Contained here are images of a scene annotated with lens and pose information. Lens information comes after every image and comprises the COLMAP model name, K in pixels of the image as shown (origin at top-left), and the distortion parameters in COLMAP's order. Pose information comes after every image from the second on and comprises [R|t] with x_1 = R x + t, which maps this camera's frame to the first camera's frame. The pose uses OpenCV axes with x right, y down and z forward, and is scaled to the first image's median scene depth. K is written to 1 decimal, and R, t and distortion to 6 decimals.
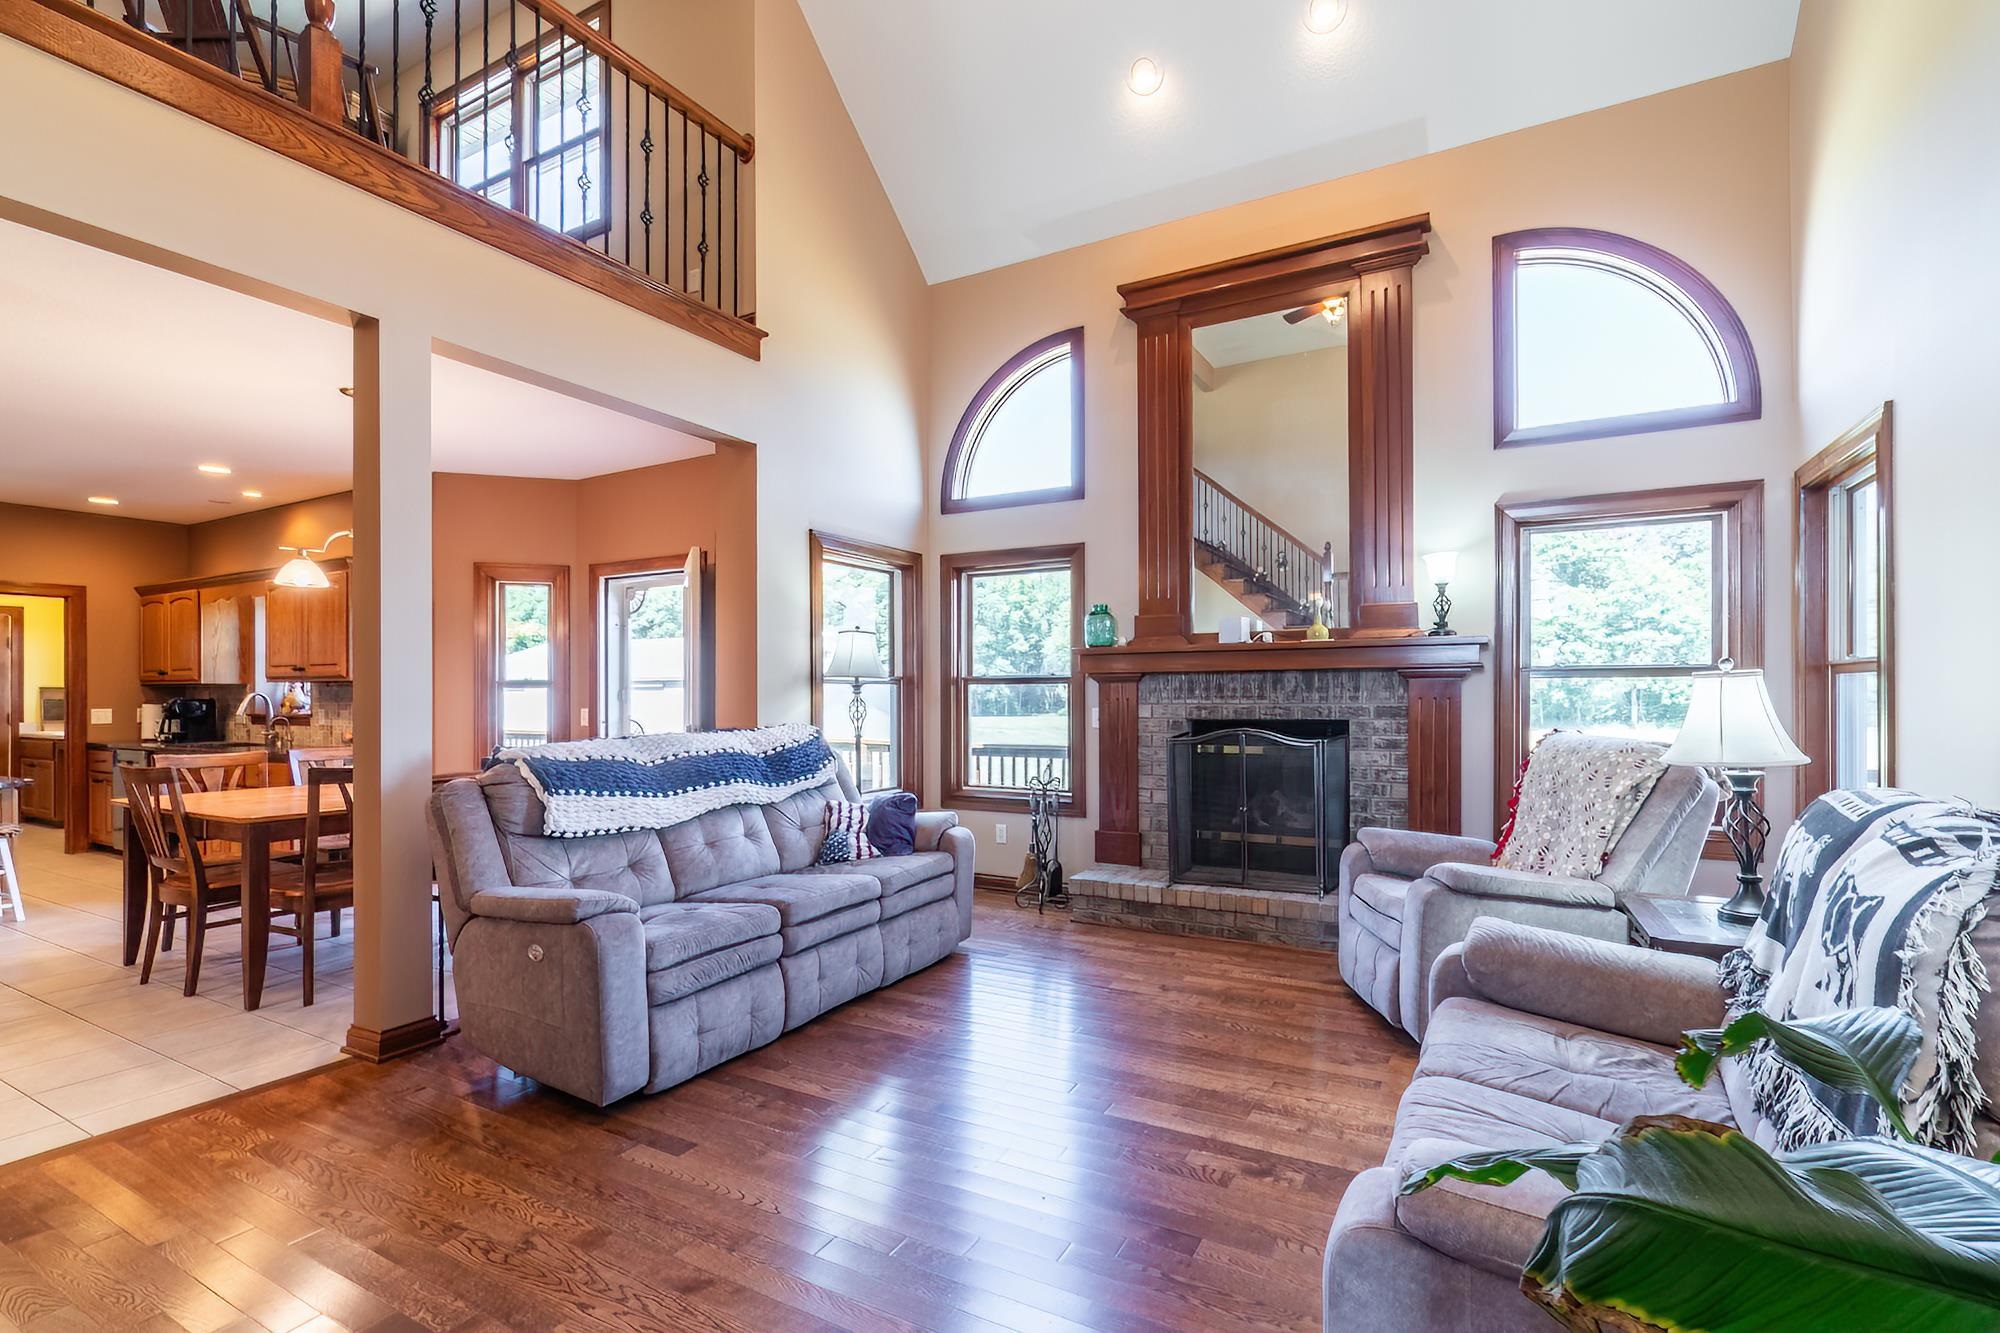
lens RADIAL K [[885.0, 0, 1005.9], [0, 885.0, 692.4], [0, 0, 1]] dist [-0.006104, 0.002023]
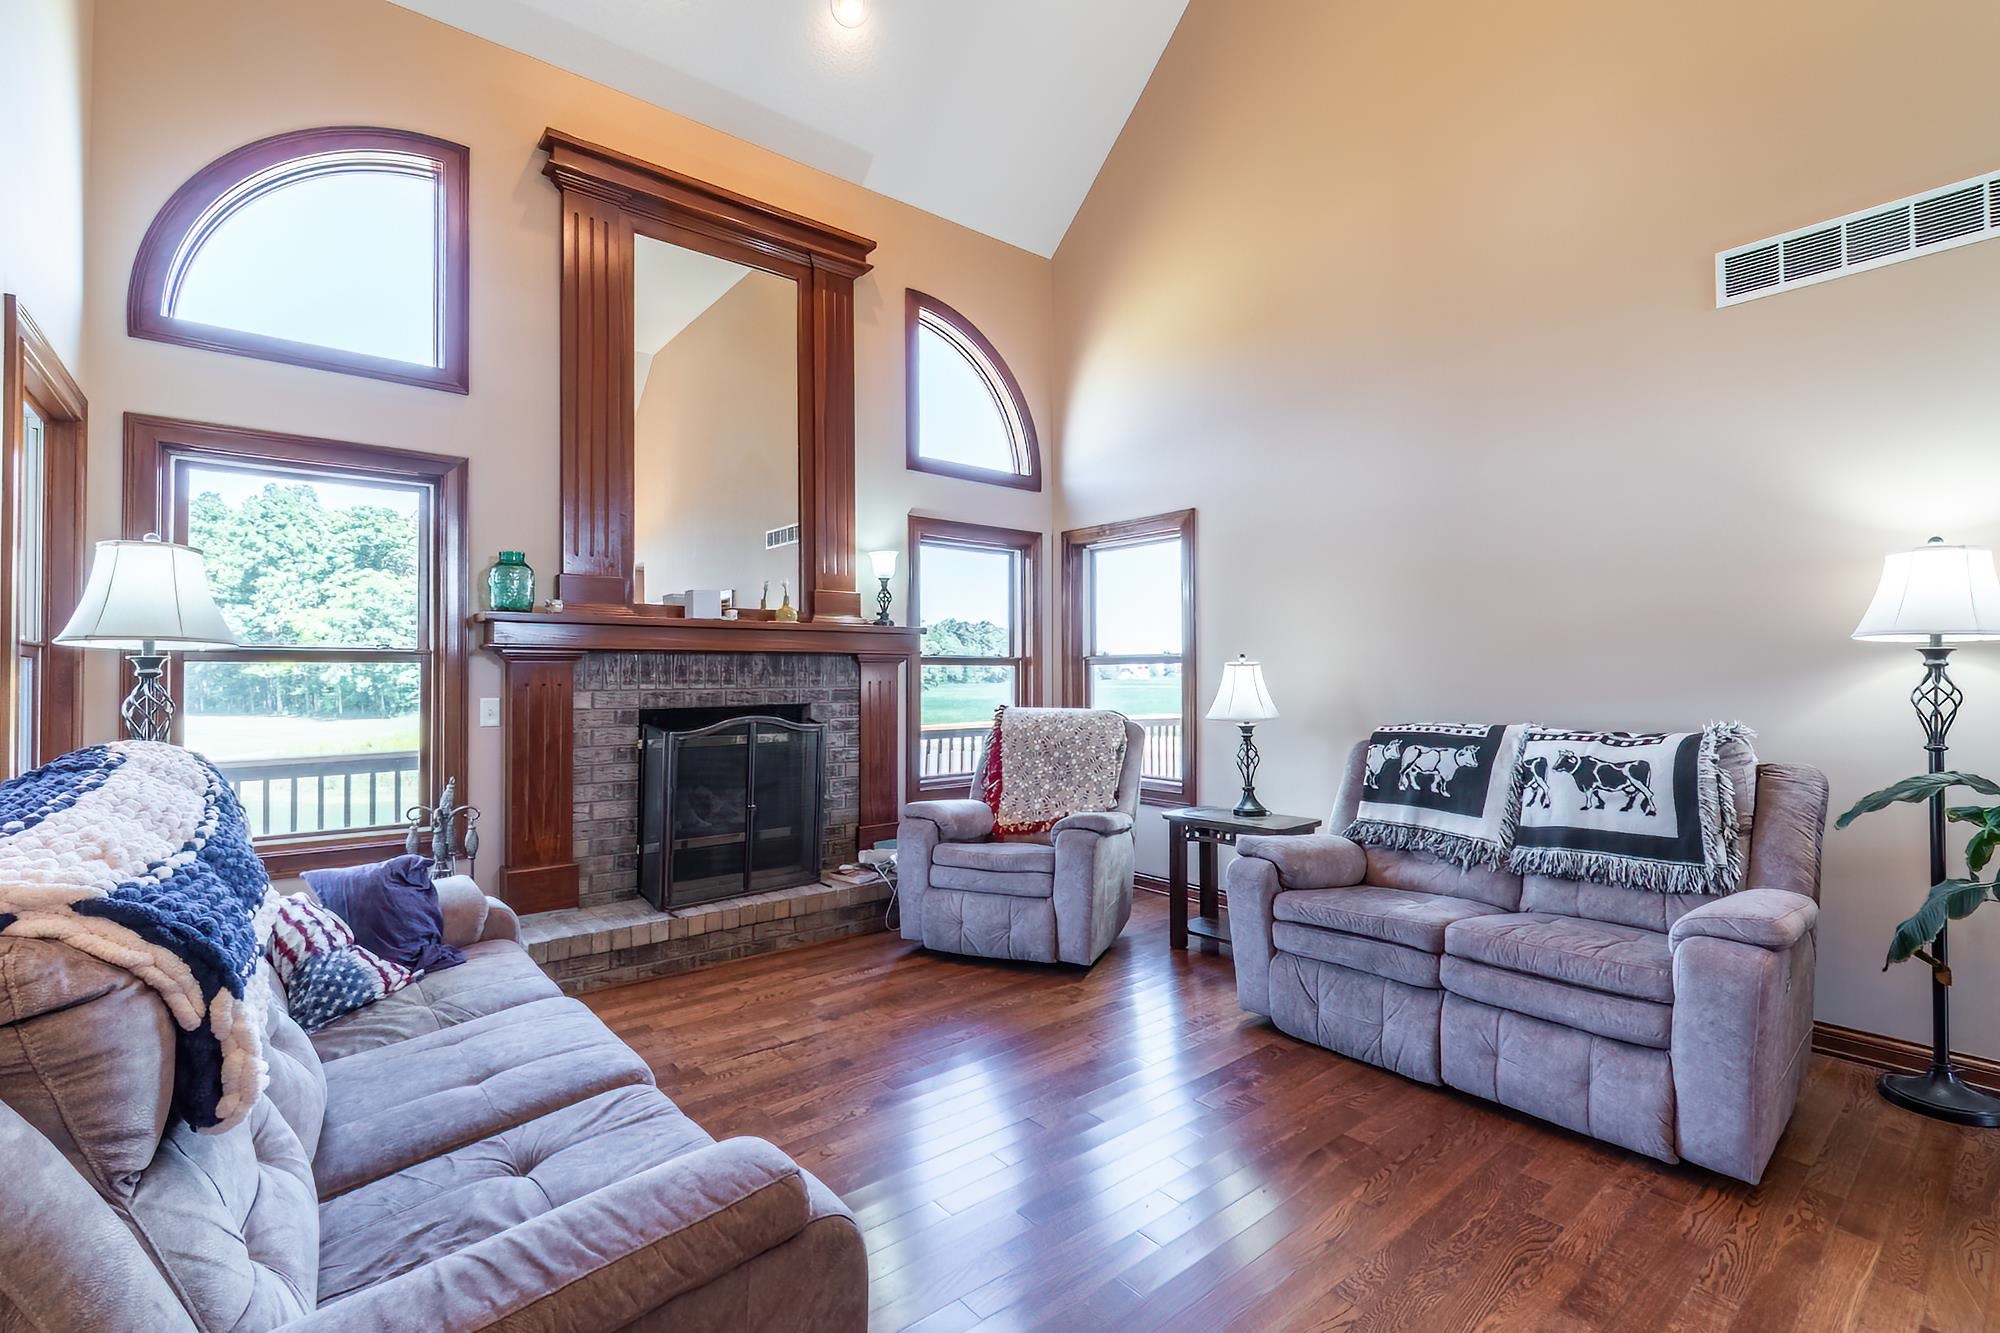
lens RADIAL K [[885.0, 0, 999.7], [0, 885.0, 661.1], [0, 0, 1]] dist [-0.006104, 0.002023]
pose [[0.384186, 0.018024, 0.923080, -0.438079], [-0.000049, 0.999810, -0.019502, 0.002333], [-0.923256, 0.007447, 0.384114, 0.402519]]
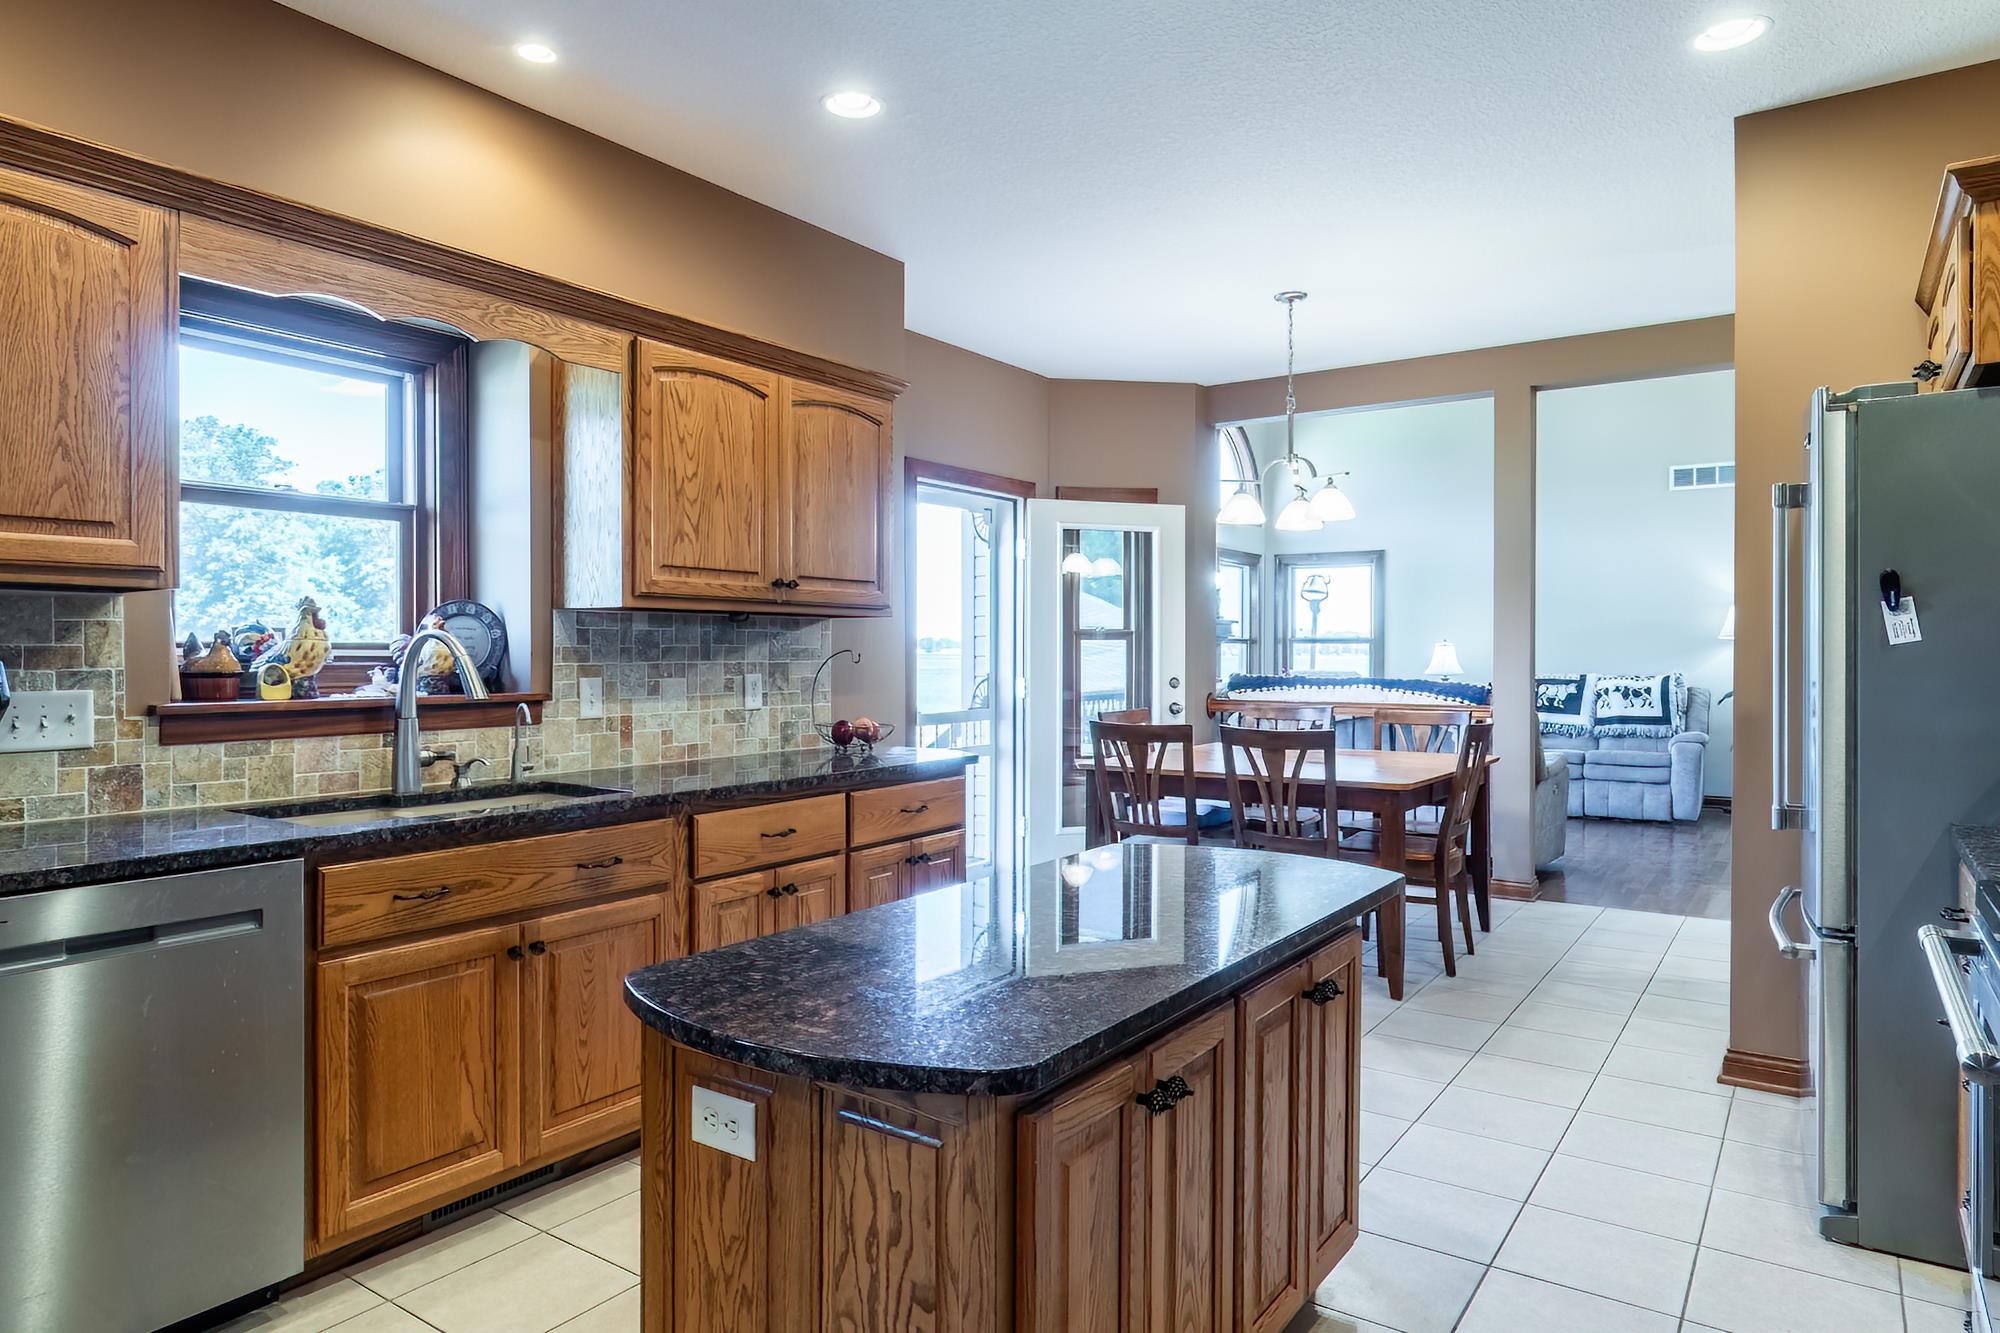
lens RADIAL K [[1201.0, 0, 998.5], [0, 1201.0, 653.7], [0, 0, 1]] dist [-0.001377, -0.005220]
pose [[0.114783, 0.002665, 0.993387, -1.811648], [-0.003841, 0.999990, -0.002239, 0.012329], [-0.993383, -0.003559, 0.114792, 1.069989]]
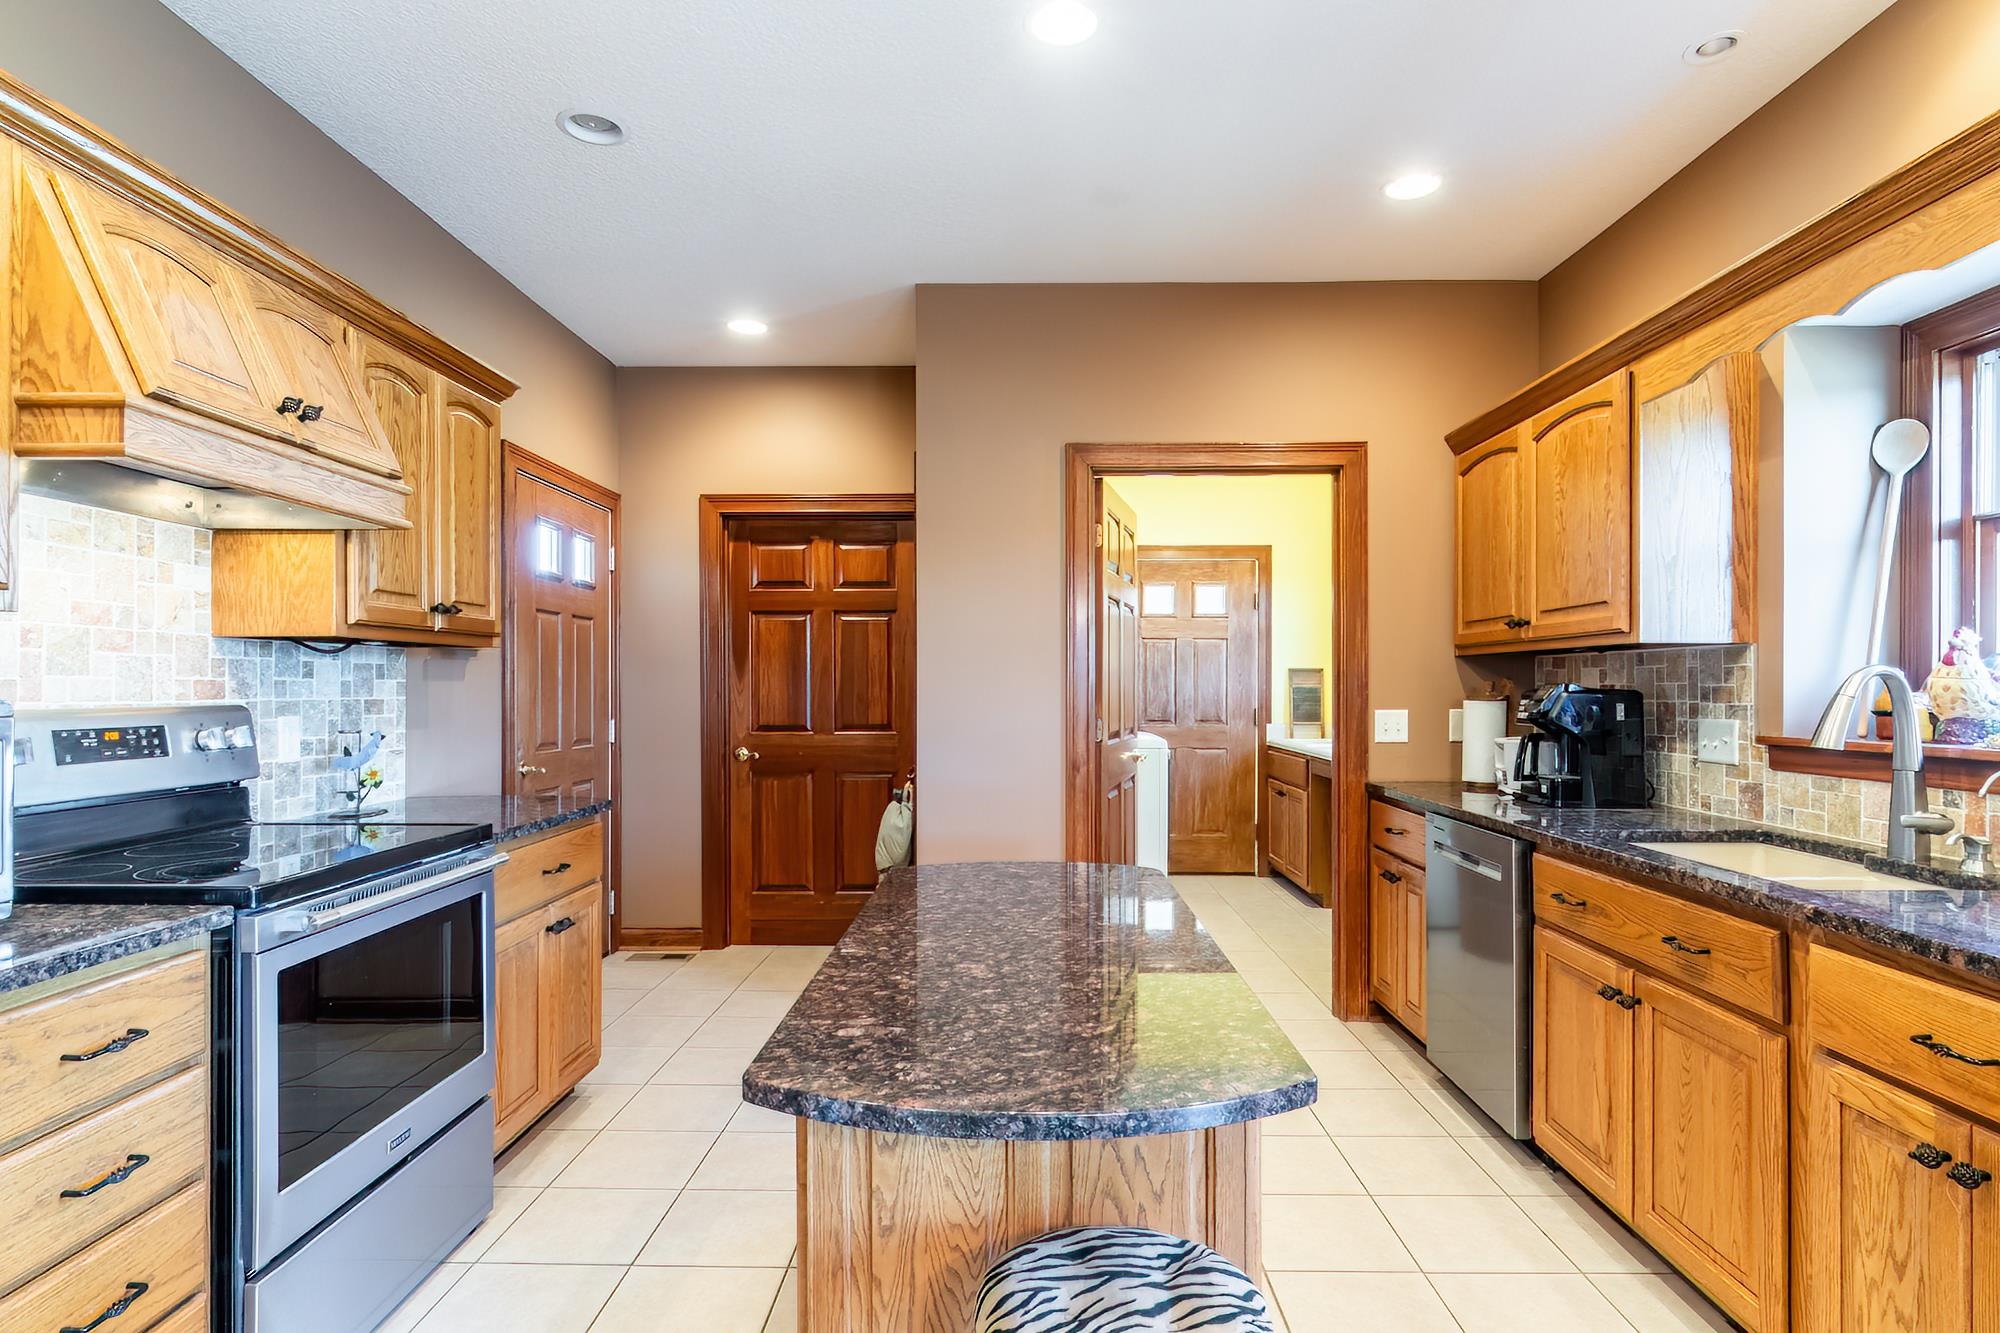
lens RADIAL K [[1030.1, 0, 993.4], [0, 1030.1, 686.8], [0, 0, 1]] dist [-0.002123, 0.001341]
pose [[0.449821, 0.004134, -0.893109, -0.987910], [0.000995, 0.999986, 0.005130, 0.006434], [0.893118, -0.003196, 0.449811, 0.886794]]
